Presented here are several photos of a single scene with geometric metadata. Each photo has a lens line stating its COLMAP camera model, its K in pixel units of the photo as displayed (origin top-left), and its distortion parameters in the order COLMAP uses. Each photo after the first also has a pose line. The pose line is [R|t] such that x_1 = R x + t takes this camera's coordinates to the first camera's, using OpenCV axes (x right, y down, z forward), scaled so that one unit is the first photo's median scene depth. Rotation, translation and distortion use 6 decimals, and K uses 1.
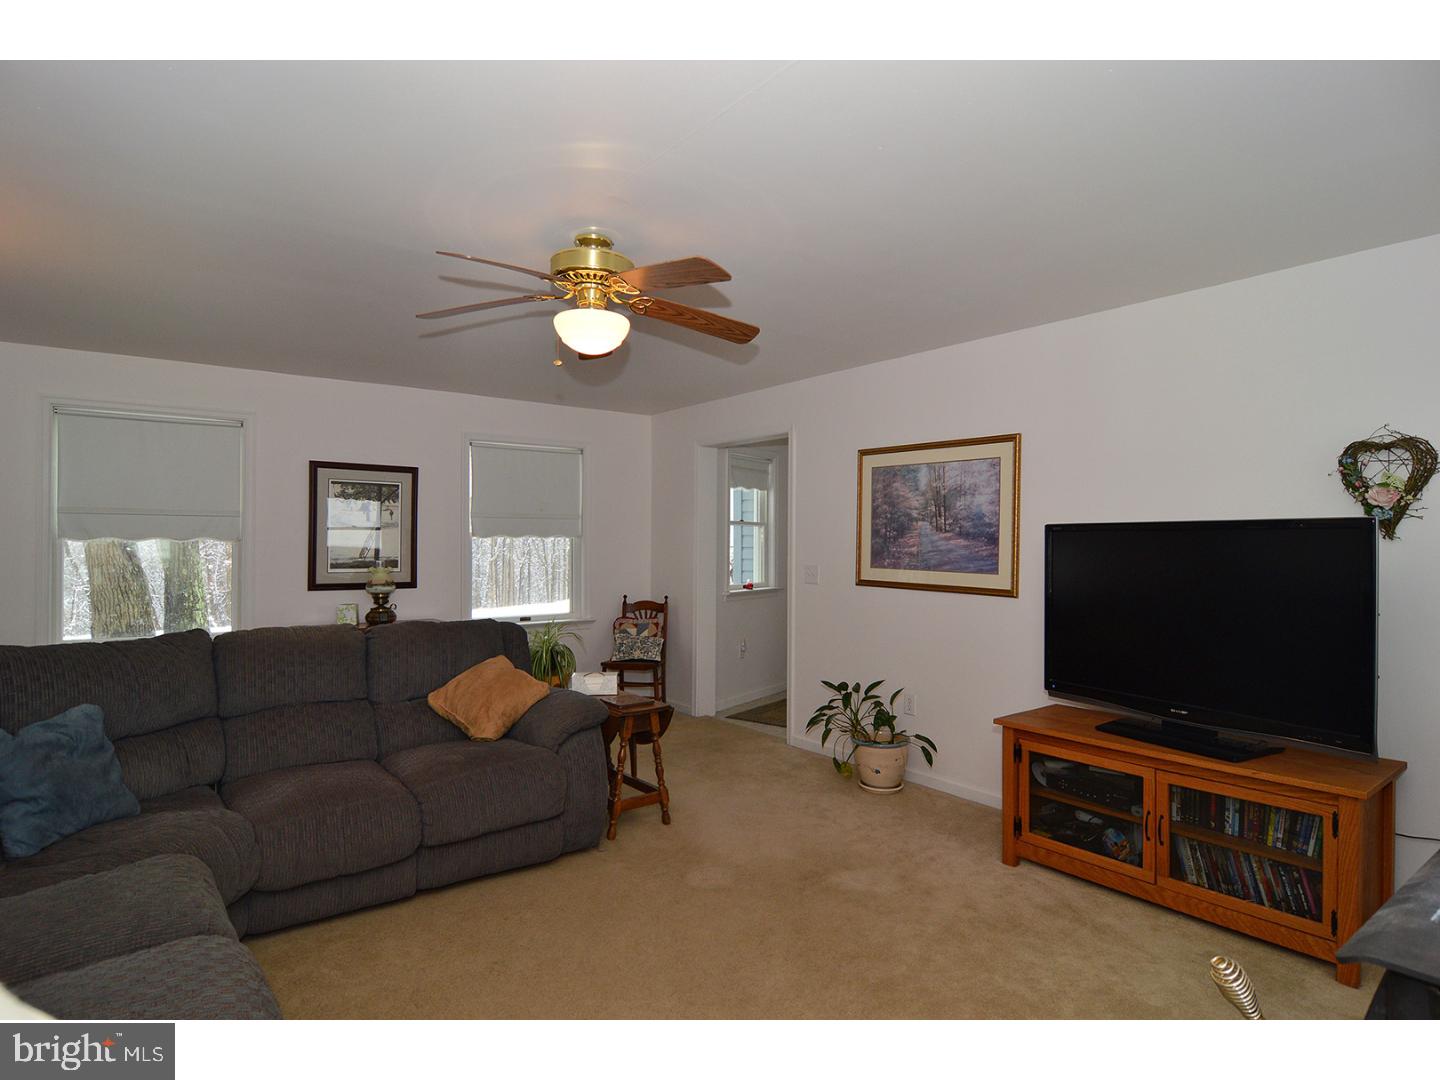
lens RADIAL K [[781.5, 0, 716.6], [0, 781.5, 537.4], [0, 0, 1]] dist [-0.001473, -0.000017]
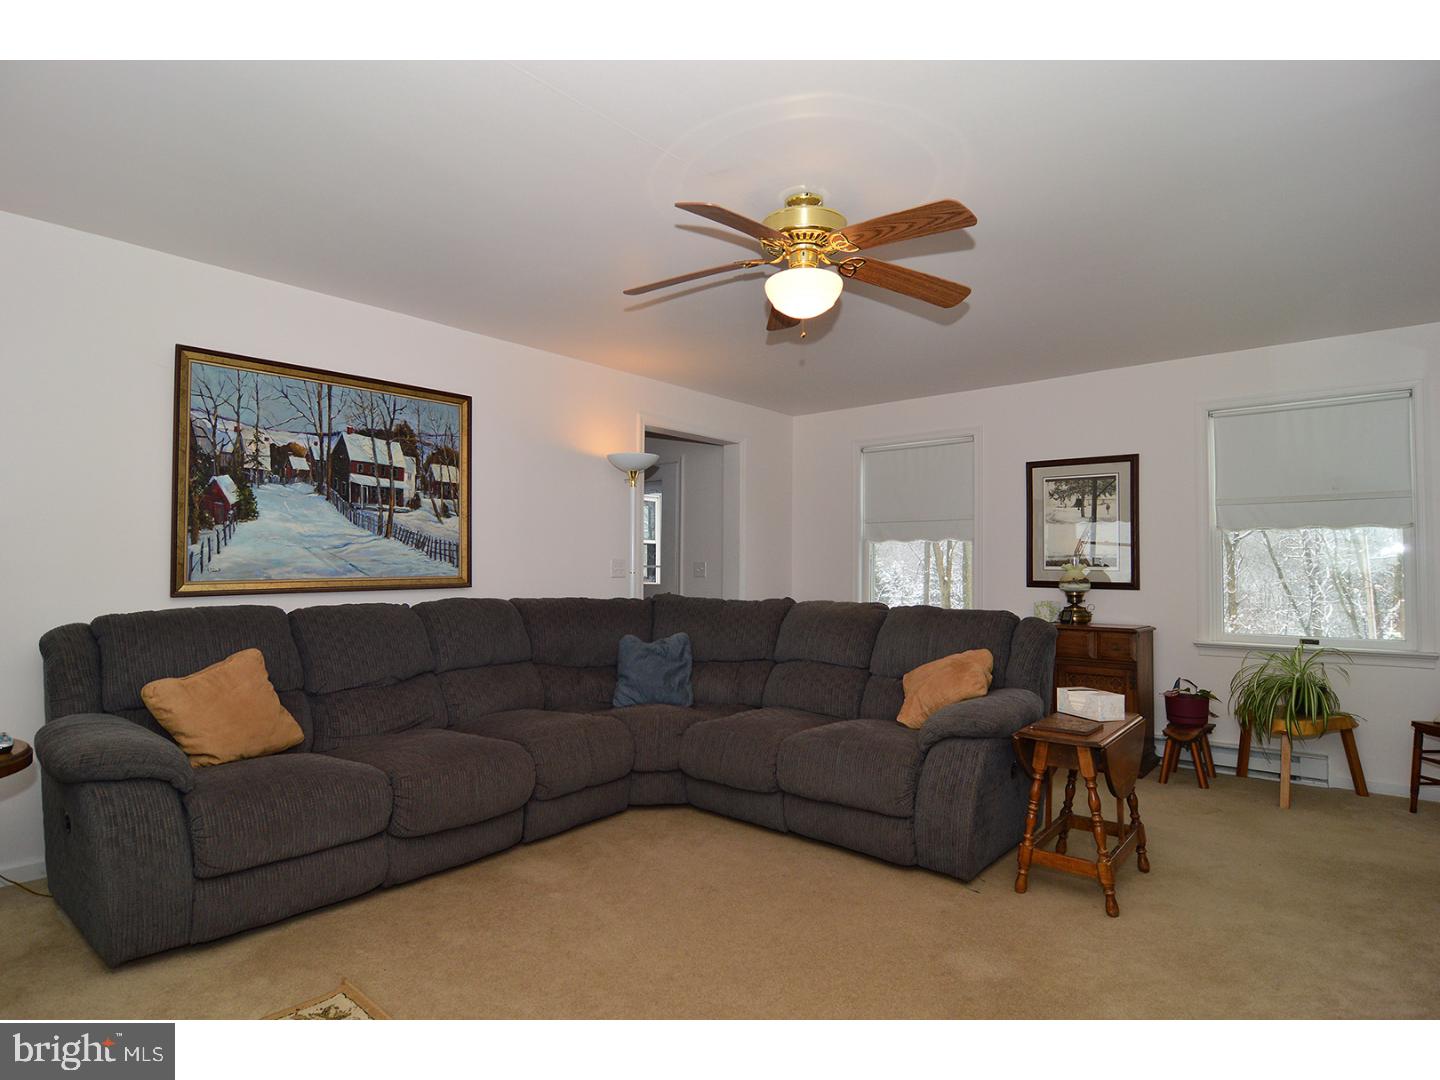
lens RADIAL K [[781.5, 0, 716.6], [0, 781.5, 537.4], [0, 0, 1]] dist [-0.001473, -0.000017]
pose [[0.216795, -0.035494, -0.975572, 0.404262], [0.000239, 0.999341, -0.036306, 0.040045], [0.976217, 0.007638, 0.216661, 0.369667]]
